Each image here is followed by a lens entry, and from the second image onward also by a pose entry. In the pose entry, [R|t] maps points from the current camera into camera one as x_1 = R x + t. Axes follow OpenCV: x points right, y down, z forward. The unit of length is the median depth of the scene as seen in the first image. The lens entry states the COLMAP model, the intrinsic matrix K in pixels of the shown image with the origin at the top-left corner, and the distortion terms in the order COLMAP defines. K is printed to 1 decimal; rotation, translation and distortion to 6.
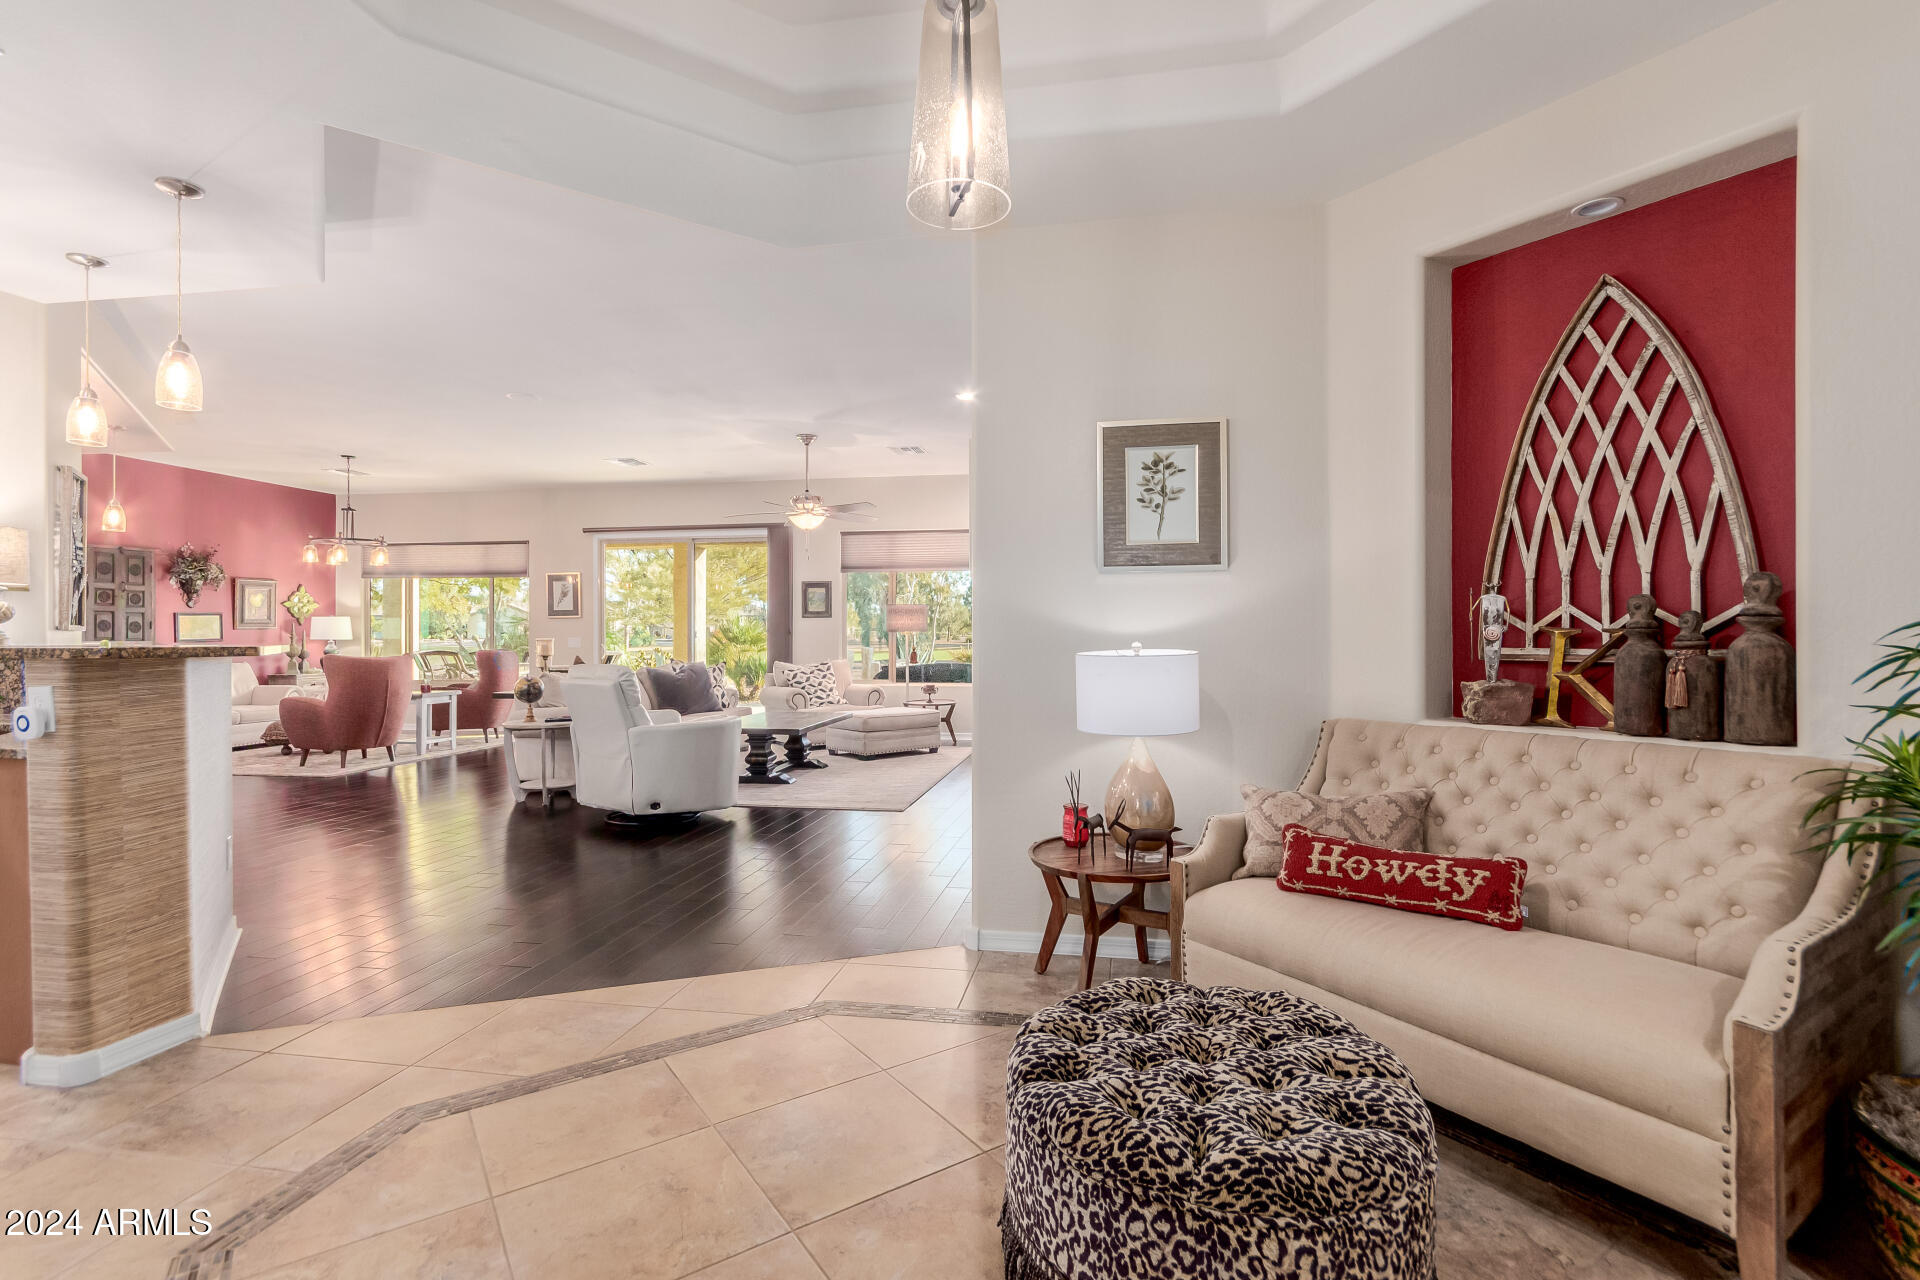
lens RADIAL K [[877.2, 0, 973.3], [0, 877.2, 633.5], [0, 0, 1]] dist [0.010013, -0.000438]
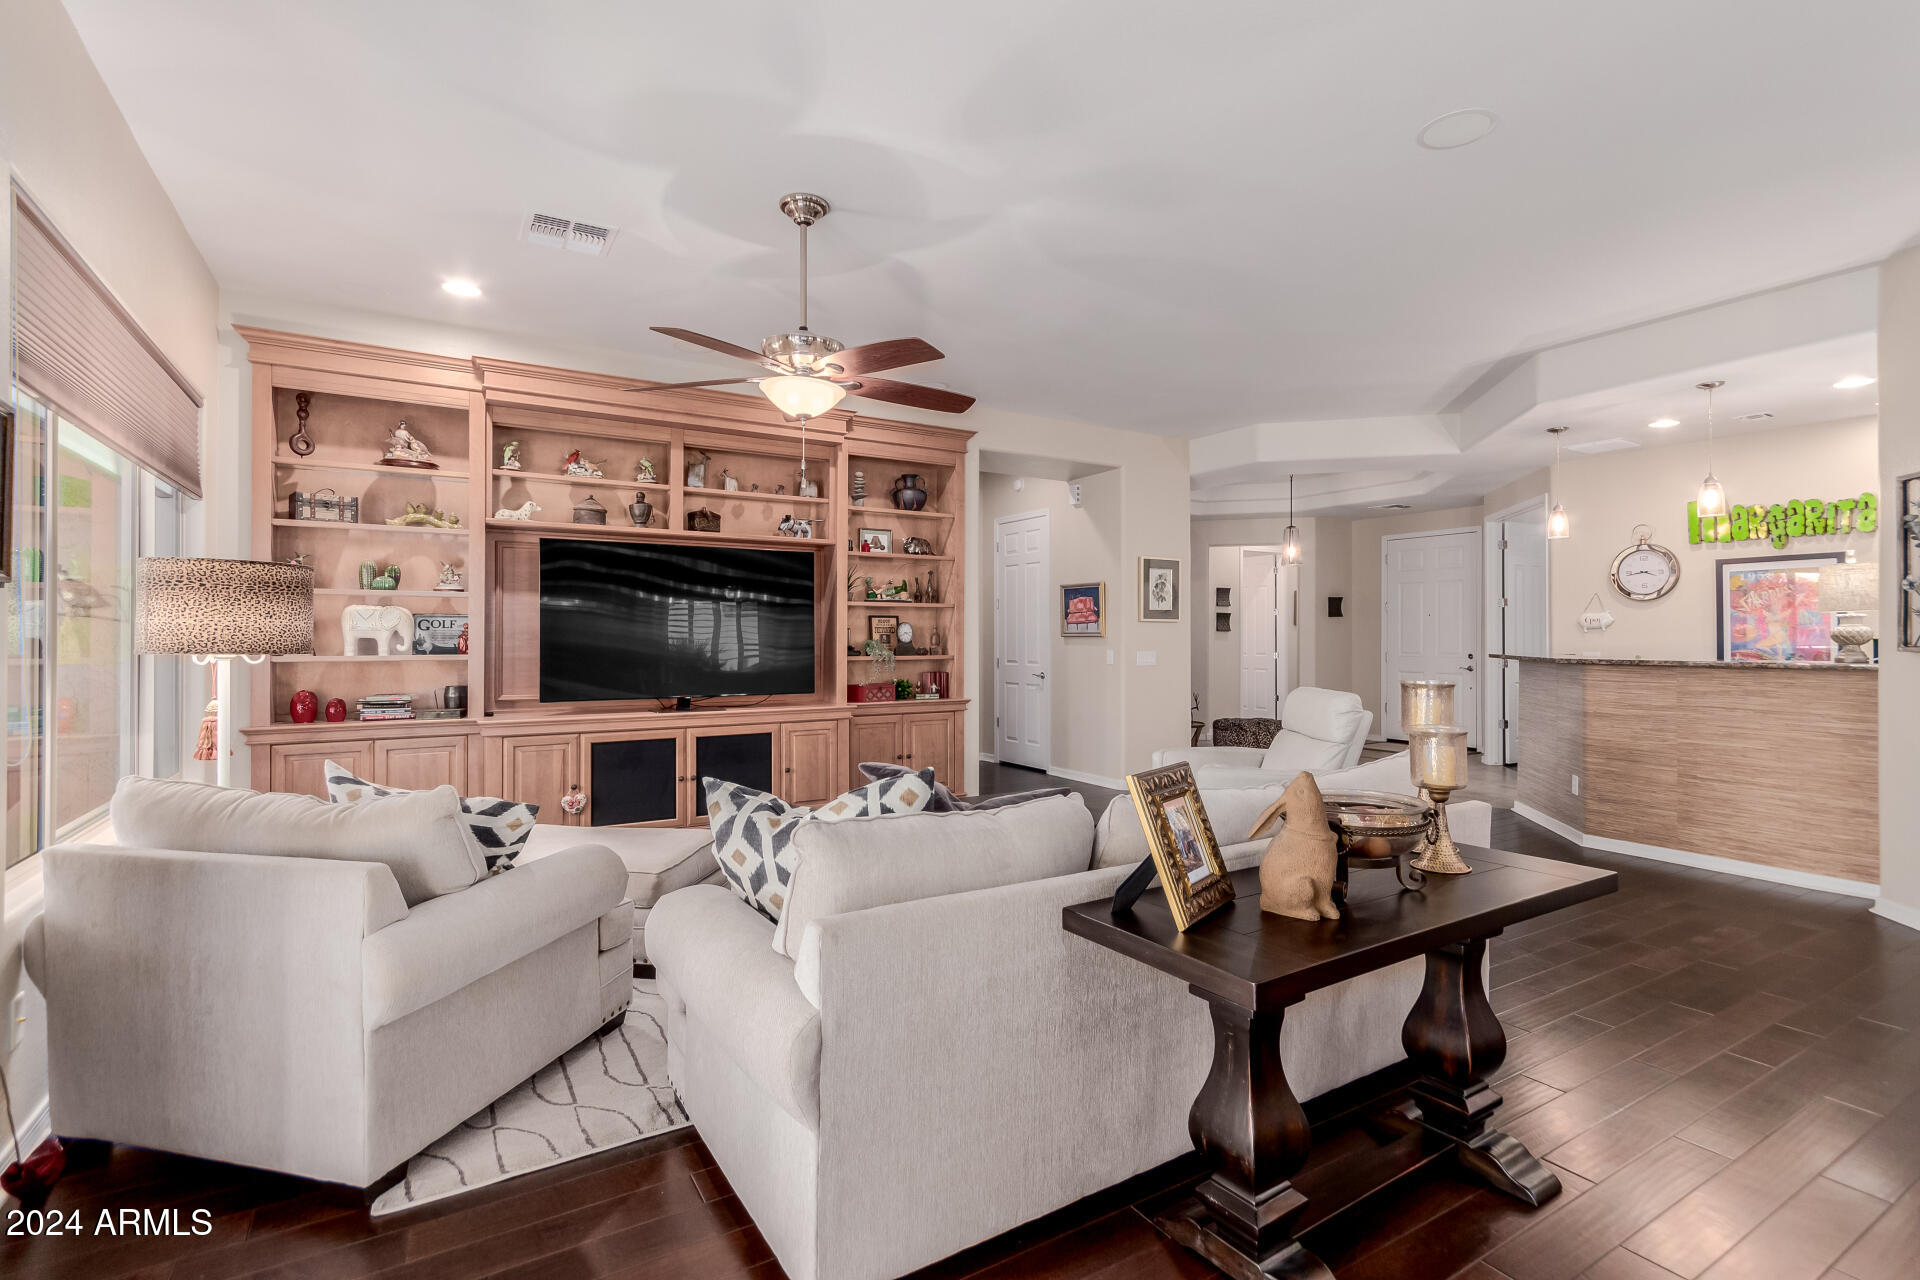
lens RADIAL K [[877.2, 0, 973.3], [0, 877.2, 633.5], [0, 0, 1]] dist [0.010013, -0.000438]
pose [[-0.657238, 0.003904, 0.753673, -0.526364], [-0.004127, 0.999953, -0.008780, -0.005750], [-0.753672, -0.008881, -0.657191, 1.128780]]
